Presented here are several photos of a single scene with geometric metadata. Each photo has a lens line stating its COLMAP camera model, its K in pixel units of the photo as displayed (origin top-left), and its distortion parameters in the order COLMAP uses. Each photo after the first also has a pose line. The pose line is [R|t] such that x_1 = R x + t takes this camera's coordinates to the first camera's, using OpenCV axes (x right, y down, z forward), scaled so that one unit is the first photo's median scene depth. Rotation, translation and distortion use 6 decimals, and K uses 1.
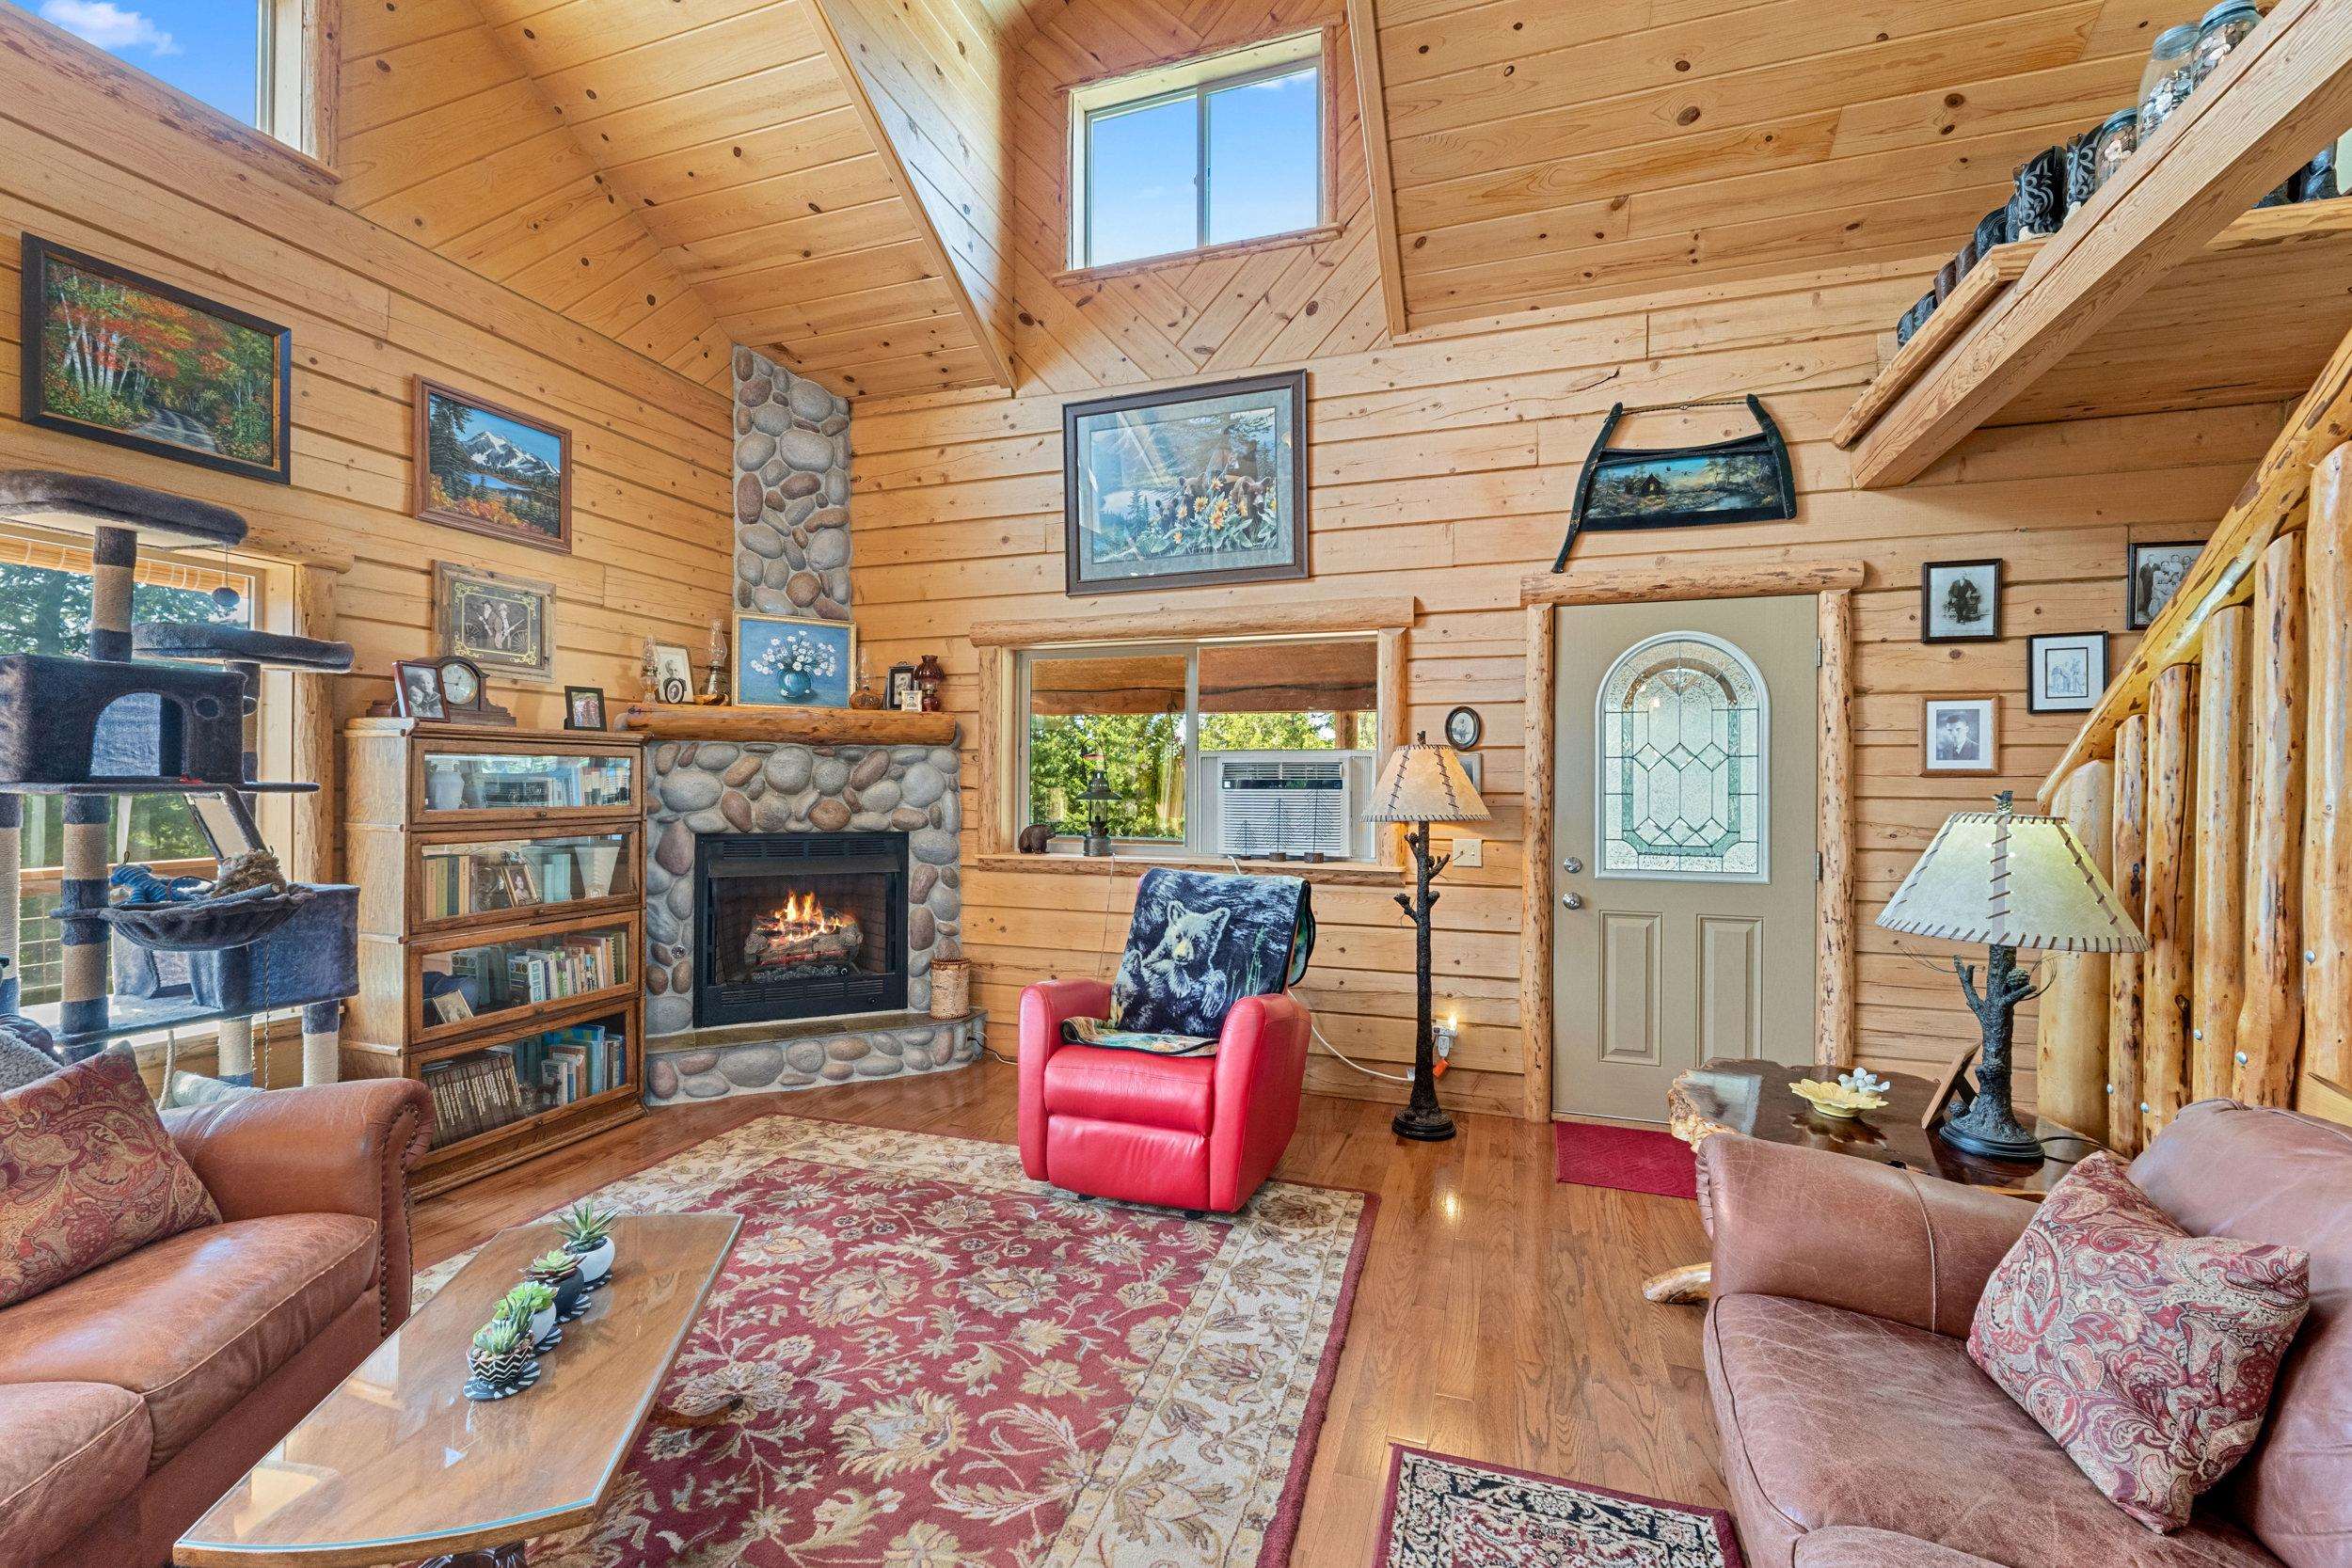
lens RADIAL K [[989.5, 0, 1173.5], [0, 989.5, 783.9], [0, 0, 1]] dist [-0.000902, 0.000038]
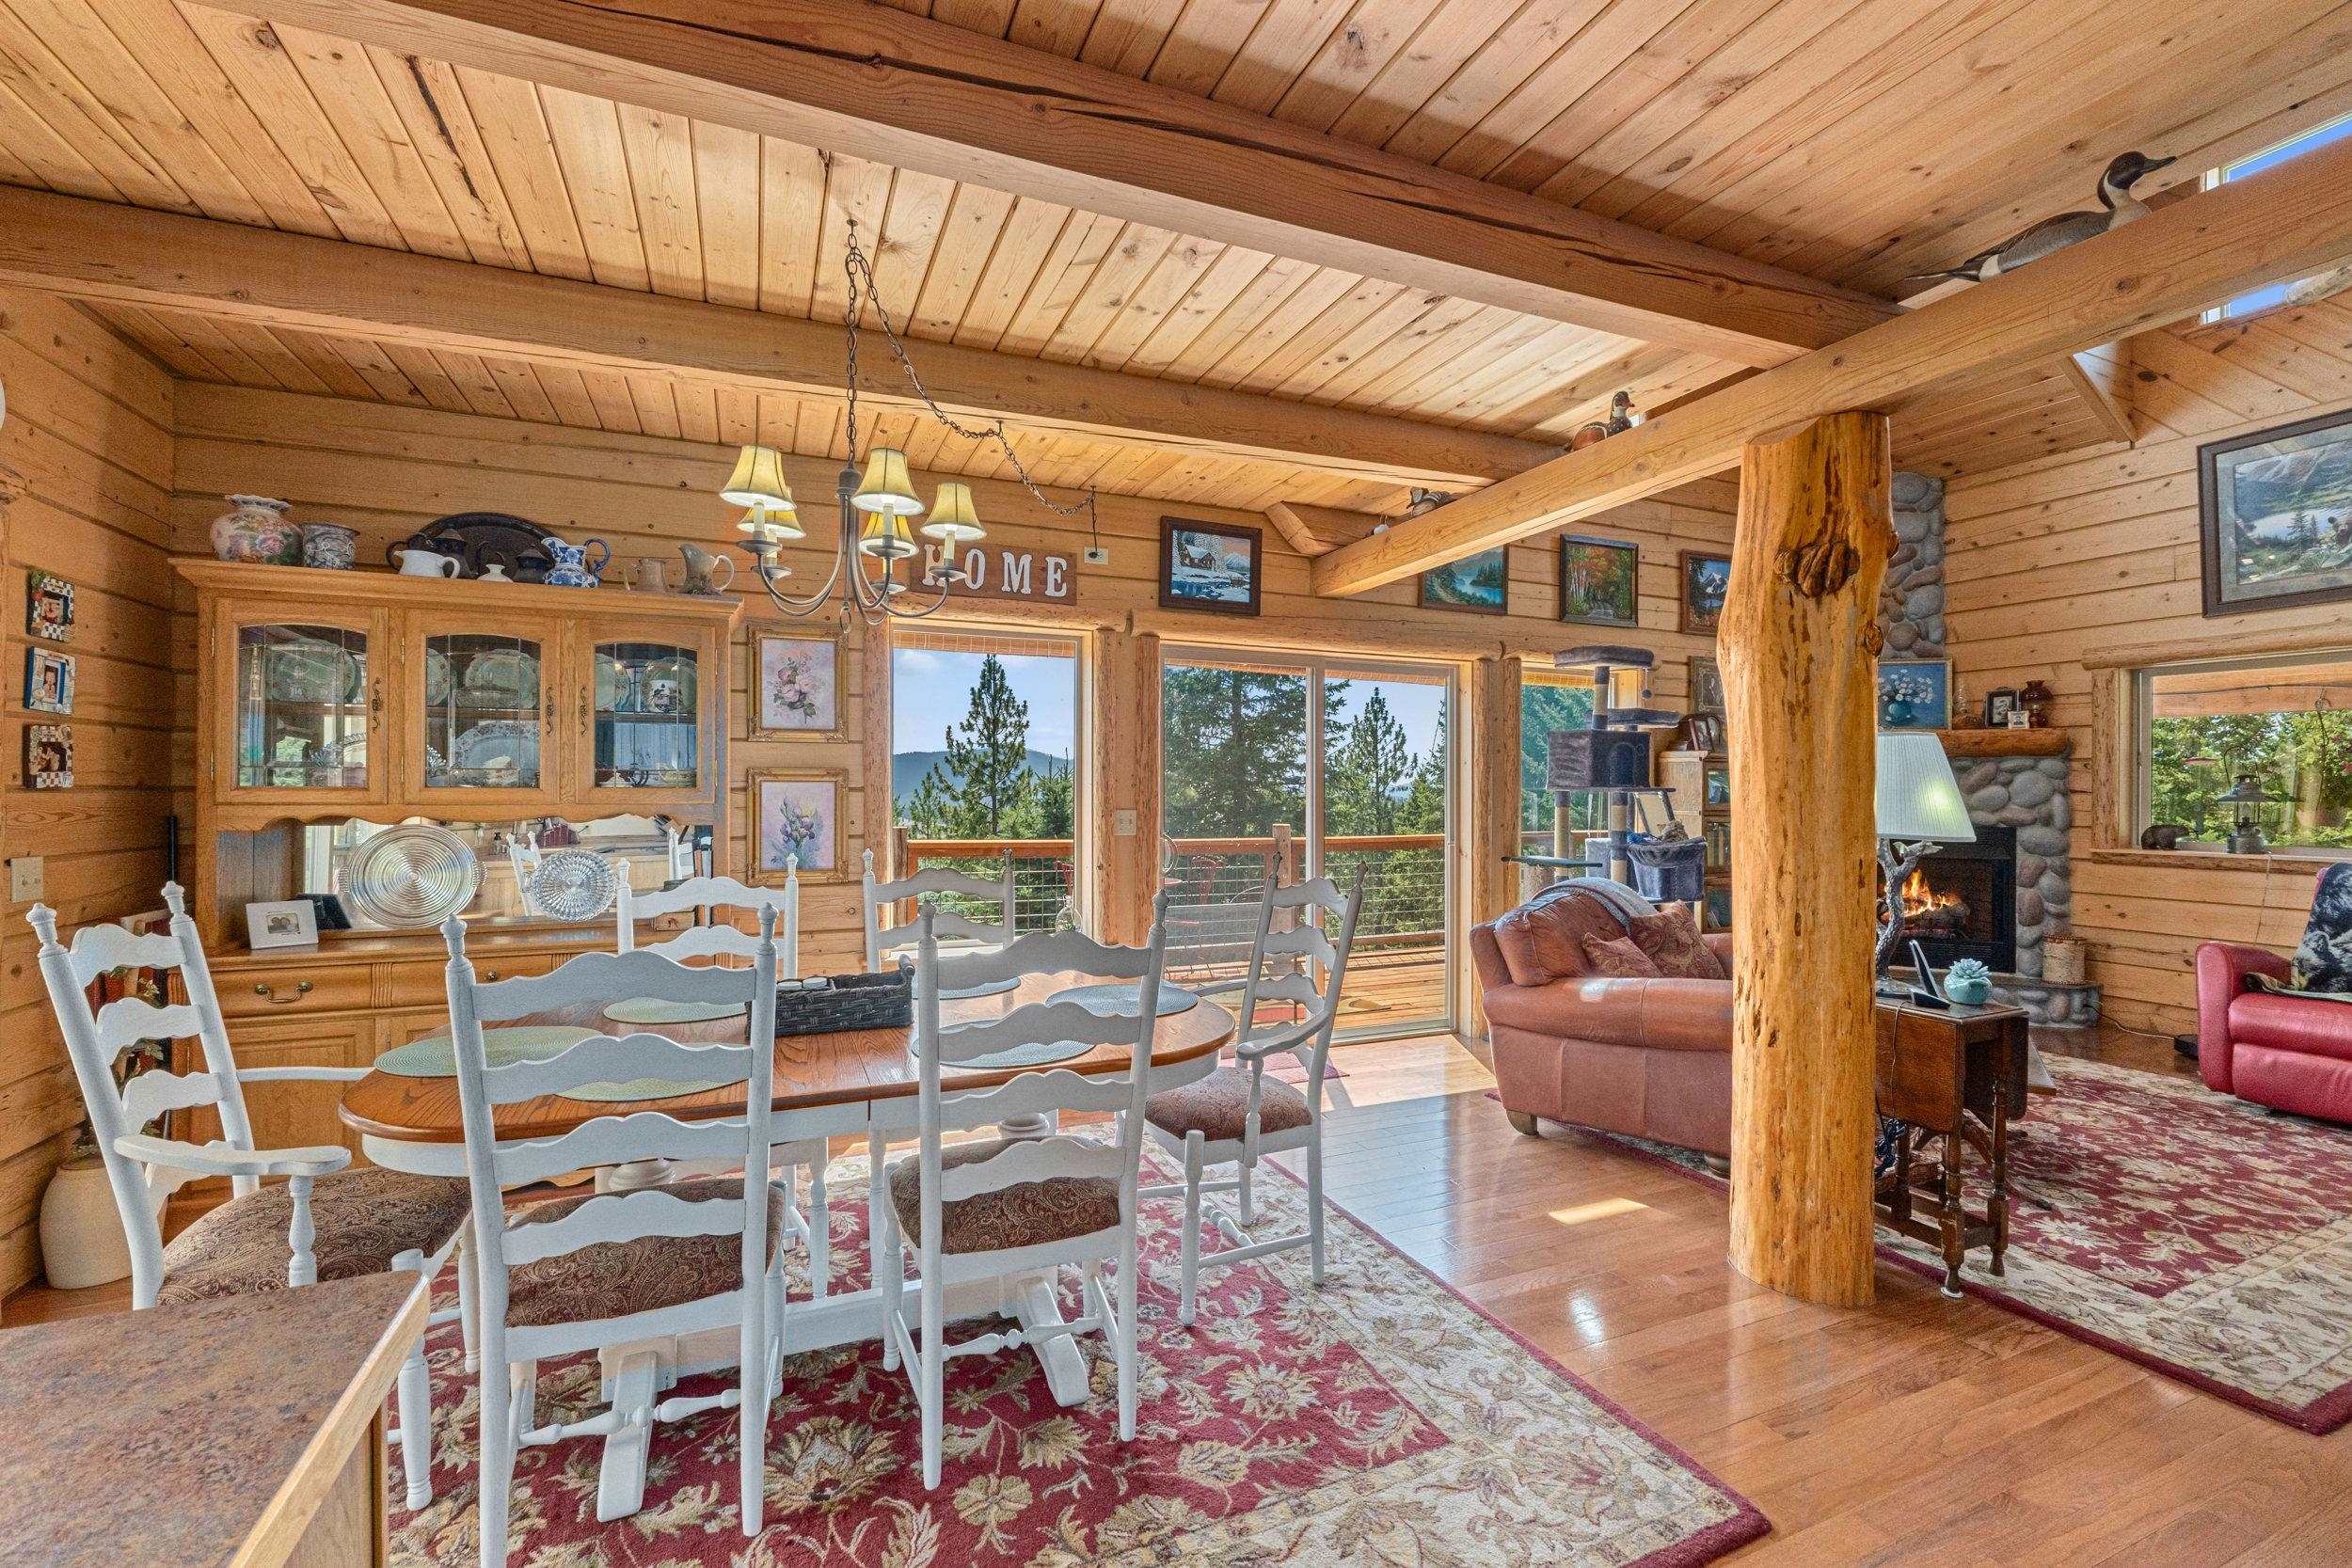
lens RADIAL K [[988.4, 0, 1166.9], [0, 988.4, 788.3], [0, 0, 1]] dist [-0.006786, 0.000021]
pose [[0.671413, -0.004710, -0.741068, -0.073204], [-0.000294, 0.999978, -0.006622, 0.008355], [0.741083, 0.004664, 0.671397, -0.583071]]
